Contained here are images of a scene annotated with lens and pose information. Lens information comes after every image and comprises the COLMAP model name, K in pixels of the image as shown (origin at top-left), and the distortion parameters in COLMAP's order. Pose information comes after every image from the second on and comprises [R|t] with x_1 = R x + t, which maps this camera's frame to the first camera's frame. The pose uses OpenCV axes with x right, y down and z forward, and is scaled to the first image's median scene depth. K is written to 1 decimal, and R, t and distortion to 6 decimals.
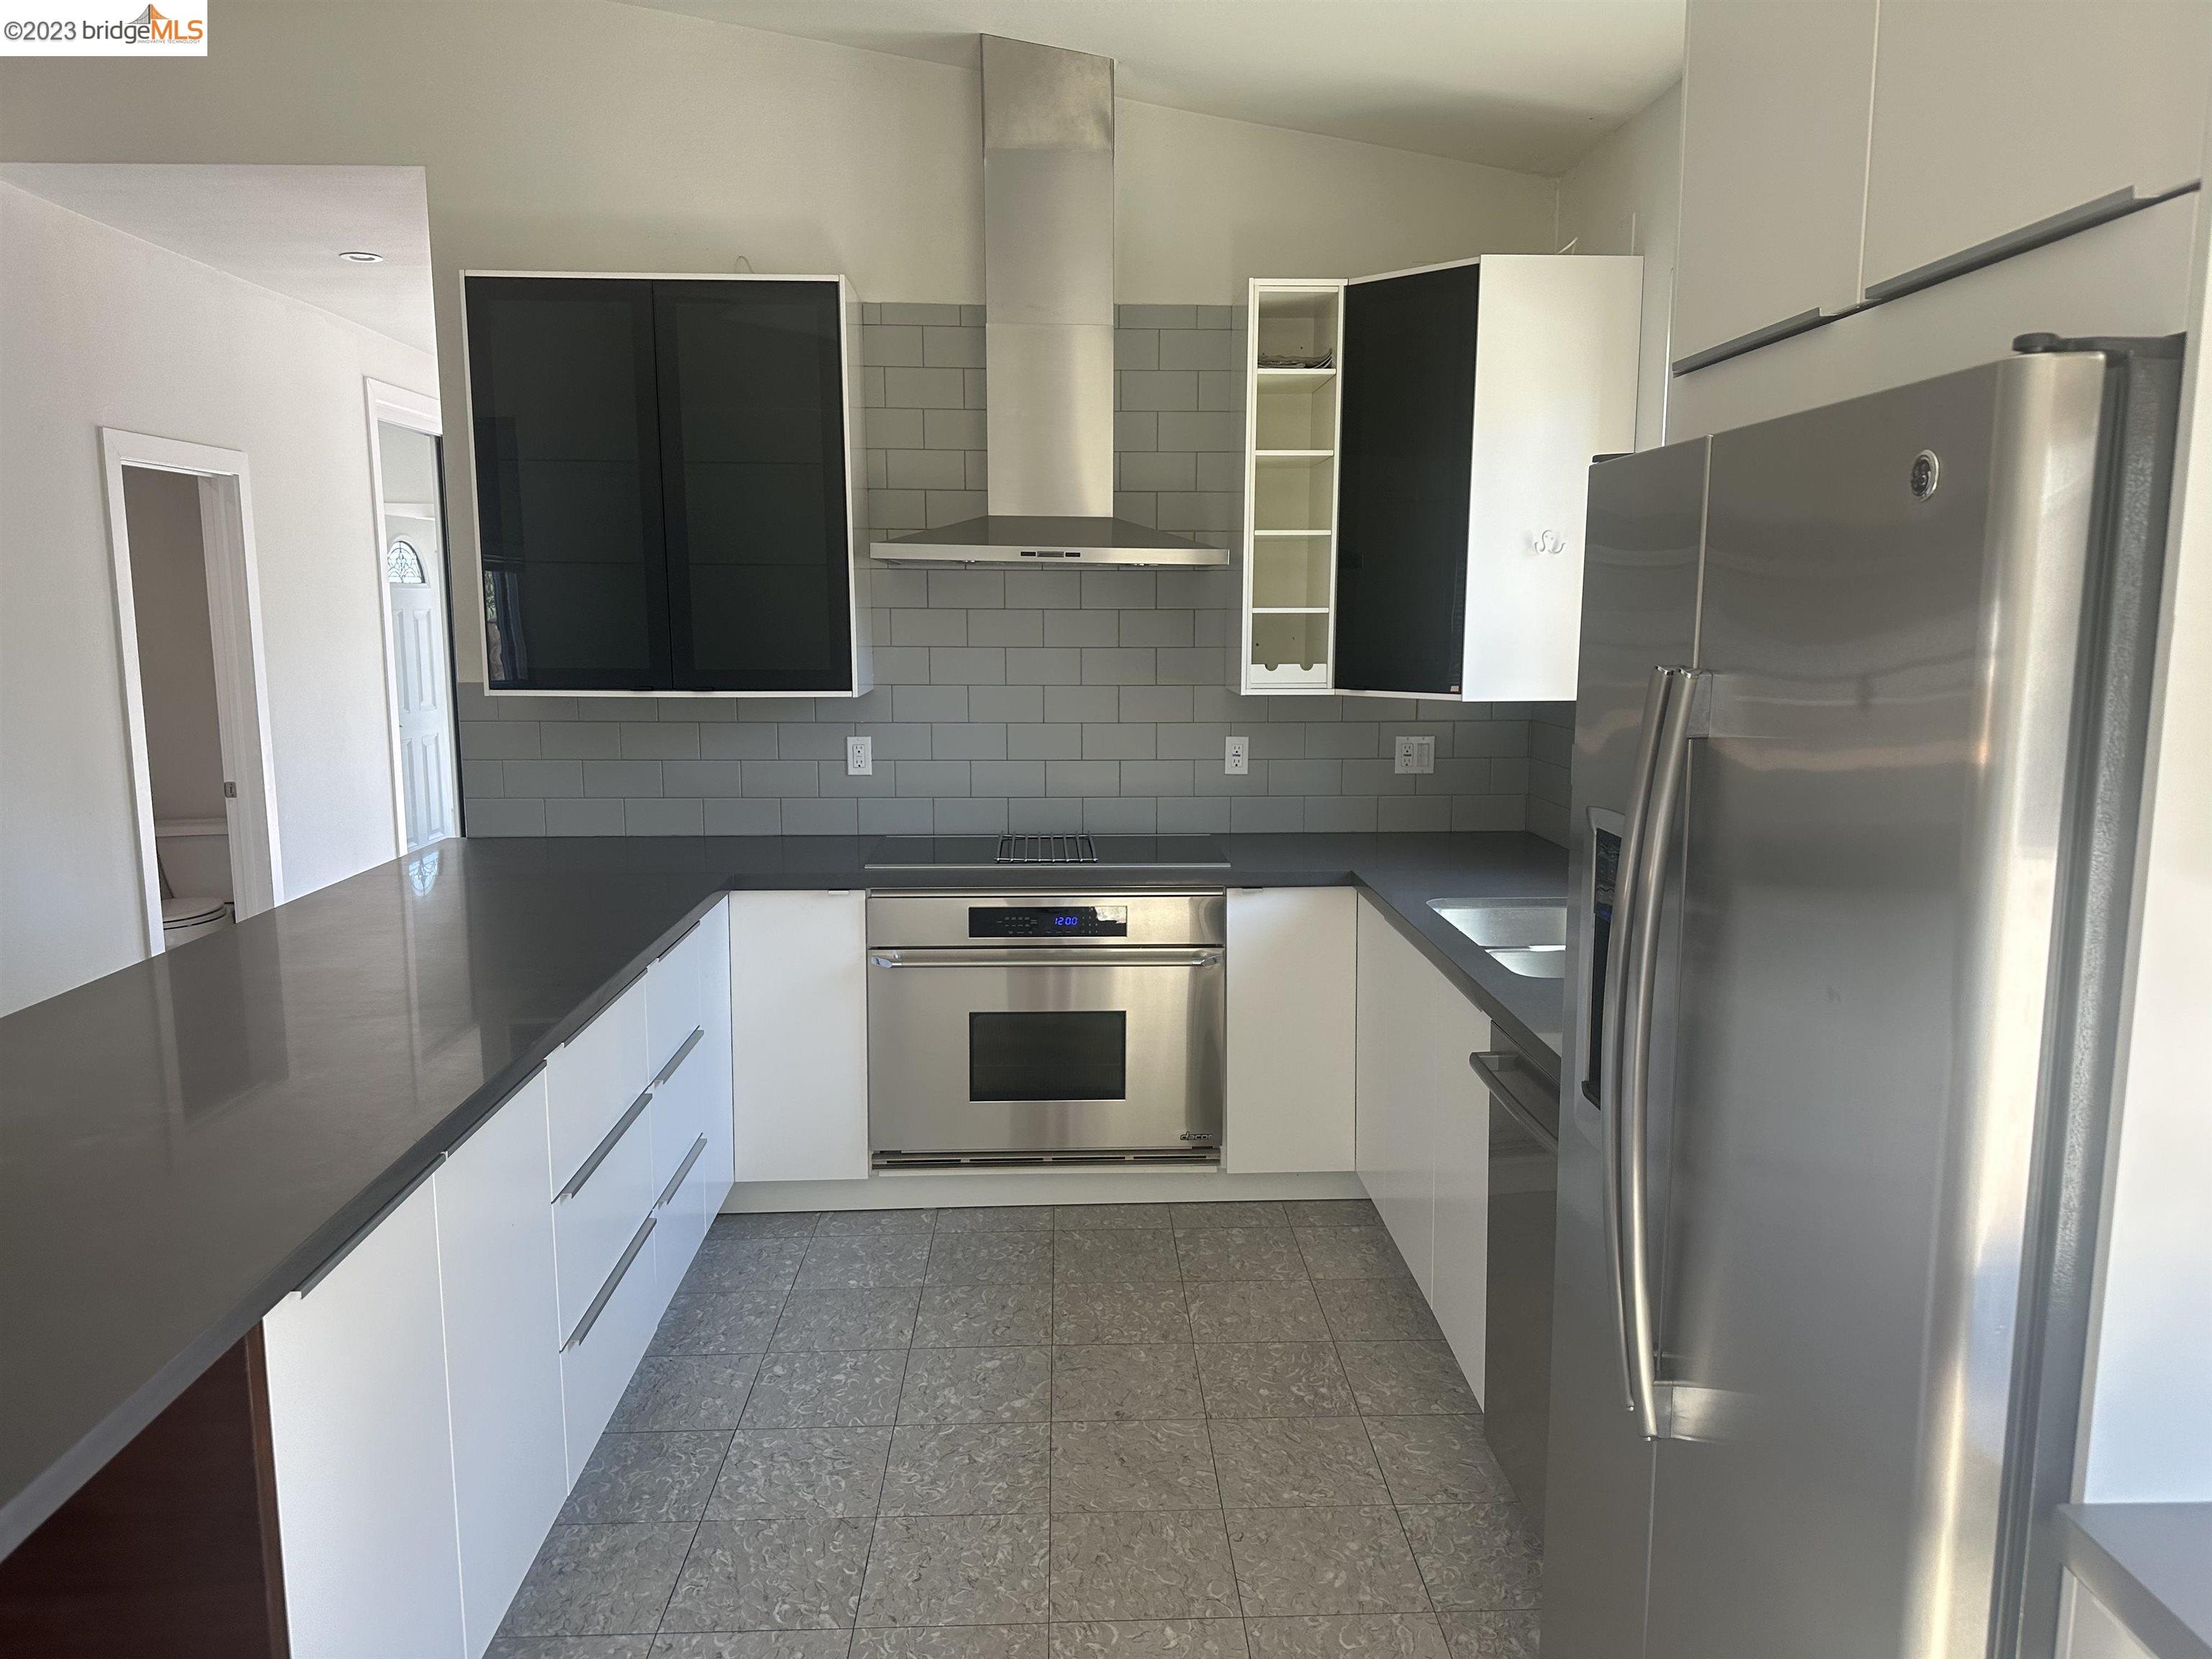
lens RADIAL K [[1571.3, 0, 1101.0], [0, 1571.3, 821.2], [0, 0, 1]] dist [0.029527, -0.042859]
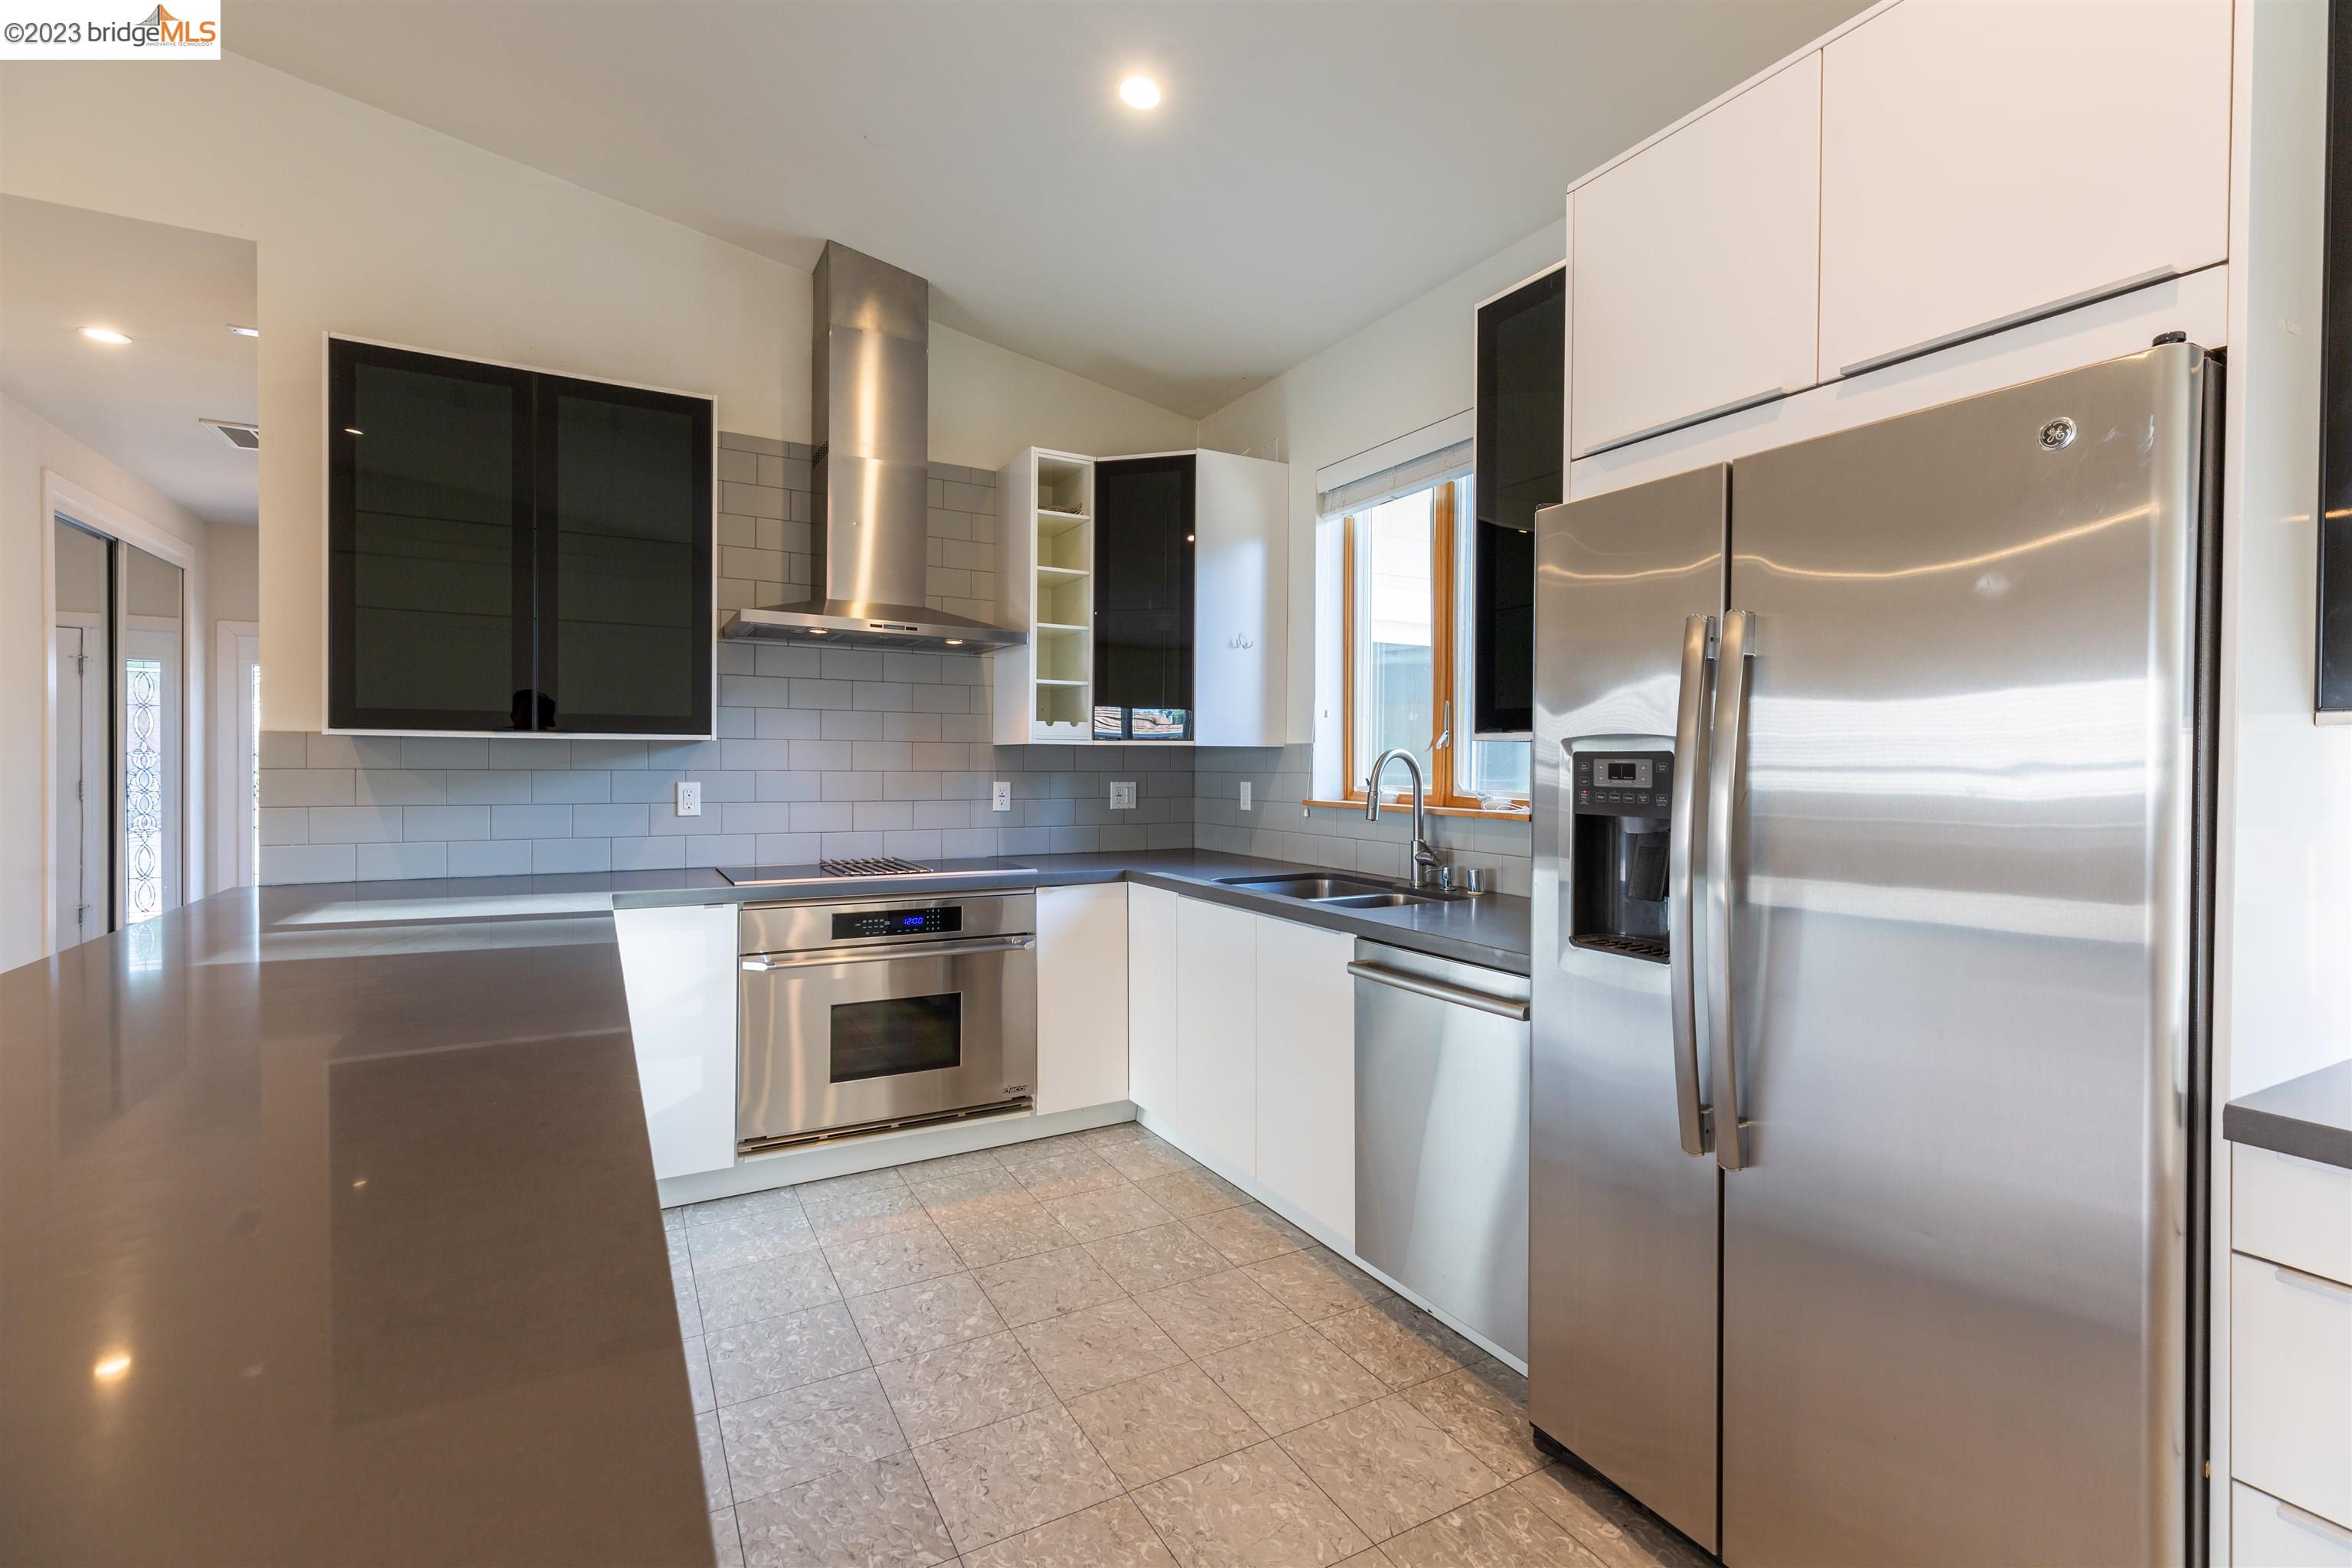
lens RADIAL K [[1062.5, 0, 1173.1], [0, 1062.5, 770.5], [0, 0, 1]] dist [-0.013492, 0.005907]
pose [[0.887291, 0.003835, 0.461193, -0.266952], [0.056539, 0.991519, -0.117022, 0.066451], [-0.457731, 0.129908, 0.879549, 0.193048]]
